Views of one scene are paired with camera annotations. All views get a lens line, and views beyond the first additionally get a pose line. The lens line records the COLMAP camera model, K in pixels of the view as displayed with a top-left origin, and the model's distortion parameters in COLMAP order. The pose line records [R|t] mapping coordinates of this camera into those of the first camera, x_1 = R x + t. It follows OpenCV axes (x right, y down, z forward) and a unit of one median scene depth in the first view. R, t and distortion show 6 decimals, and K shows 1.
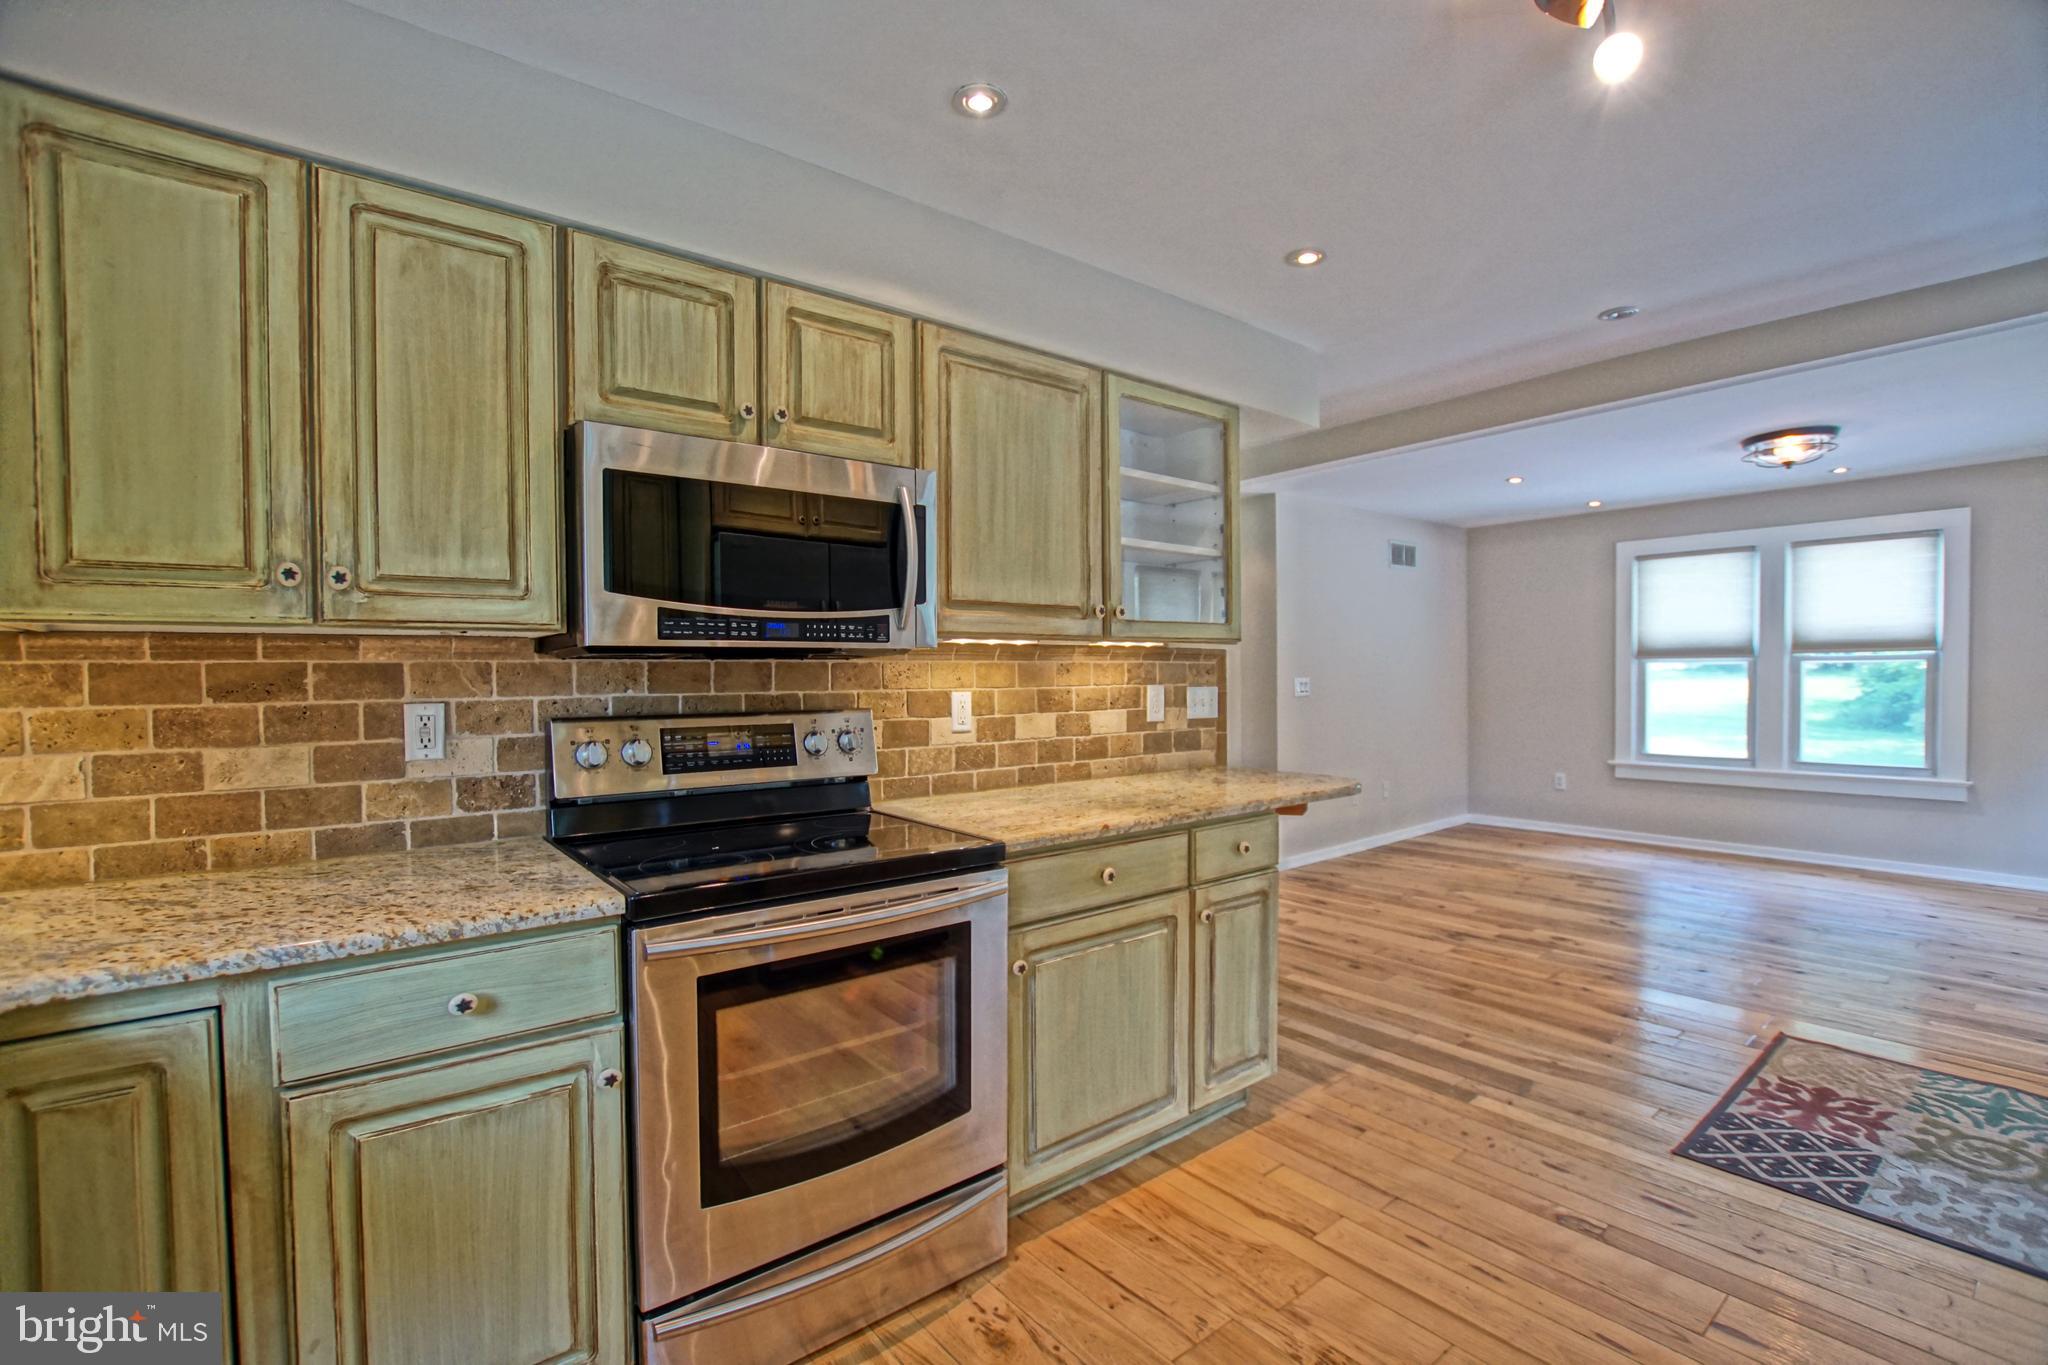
lens RADIAL K [[905.2, 0, 1012.6], [0, 905.2, 695.2], [0, 0, 1]] dist [-0.037092, 0.007651]
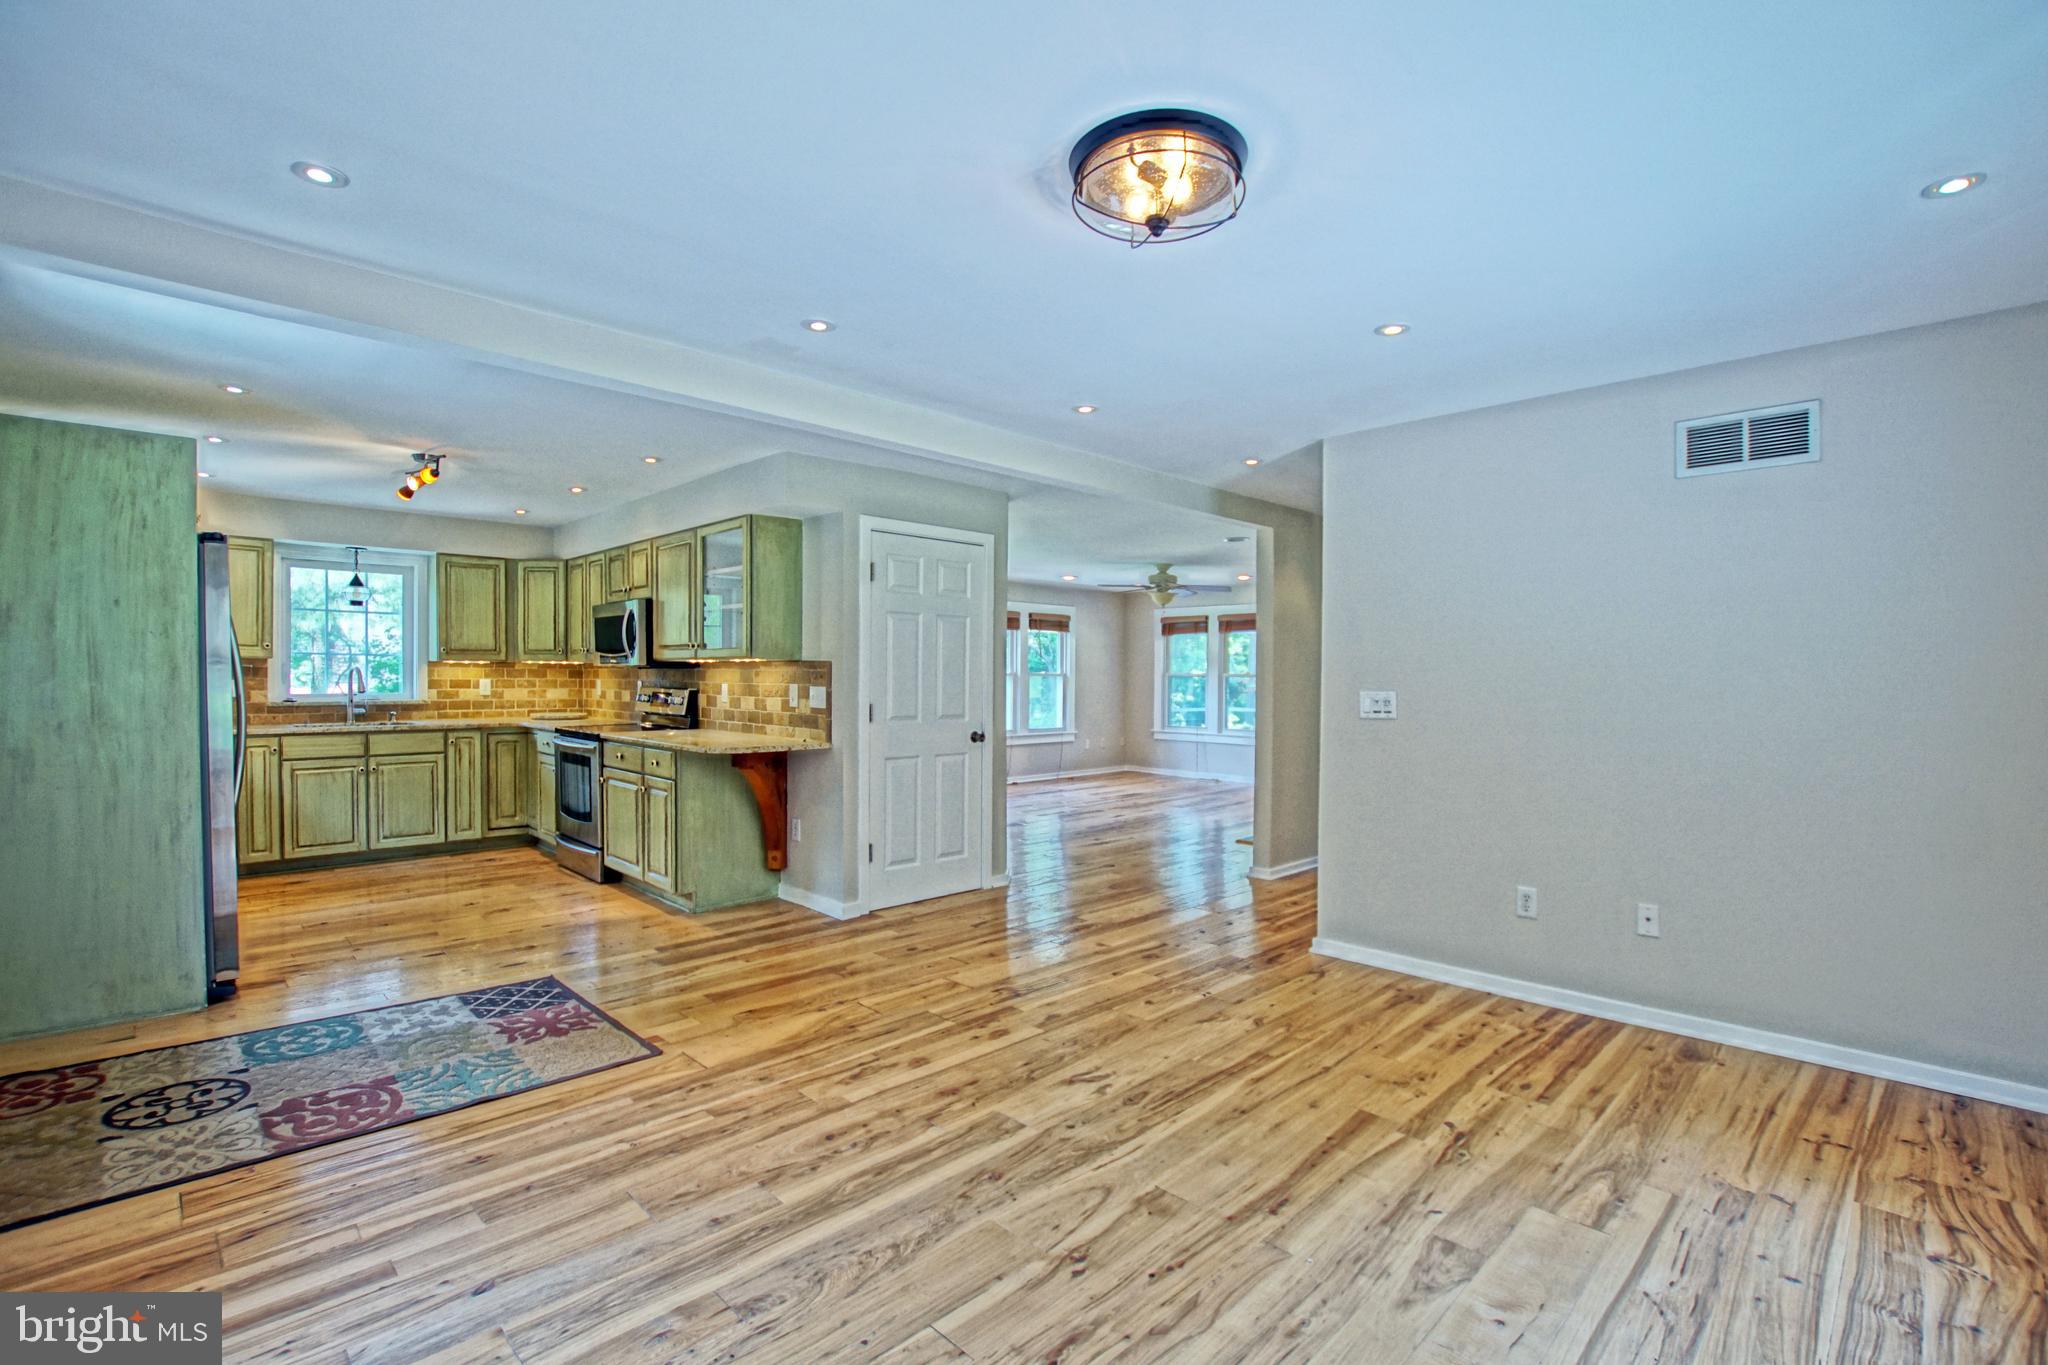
lens RADIAL K [[905.2, 0, 1012.6], [0, 905.2, 695.2], [0, 0, 1]] dist [-0.037092, 0.007651]
pose [[0.111311, 0.032239, -0.993263, 1.897924], [-0.032540, 0.999056, 0.028780, -0.053194], [0.993253, 0.029117, 0.112255, 1.270414]]
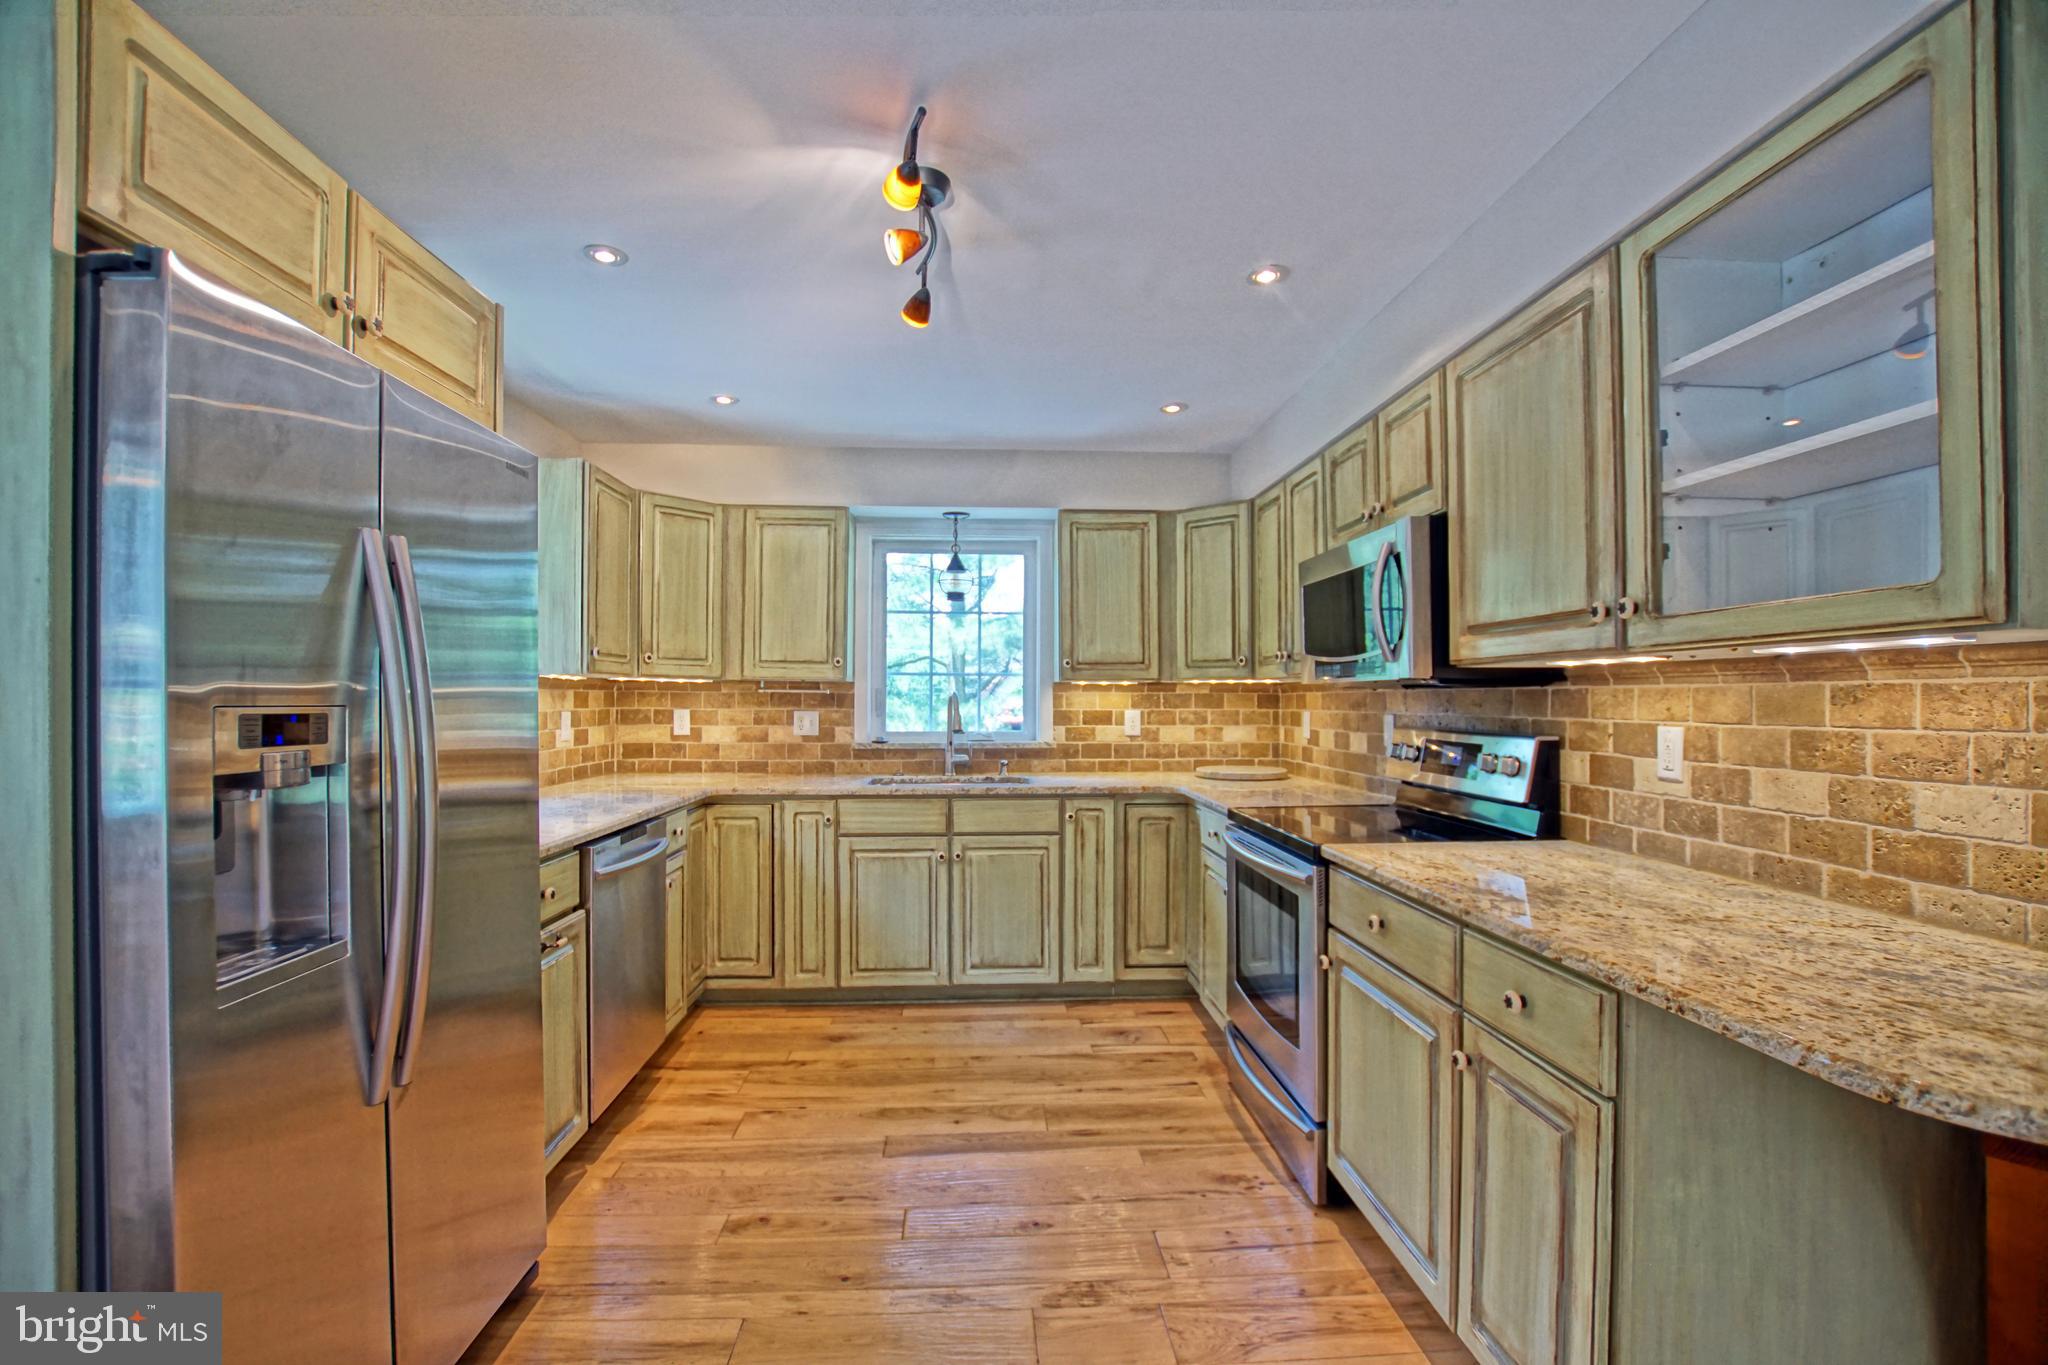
lens RADIAL K [[901.9, 0, 1021.1], [0, 901.9, 690.4], [0, 0, 1]] dist [-0.026081, 0.000084]
pose [[-0.574390, 0.000387, -0.818582, 0.747680], [-0.015129, 0.999824, 0.011088, -0.029347], [0.818442, 0.018753, -0.574283, 0.866844]]
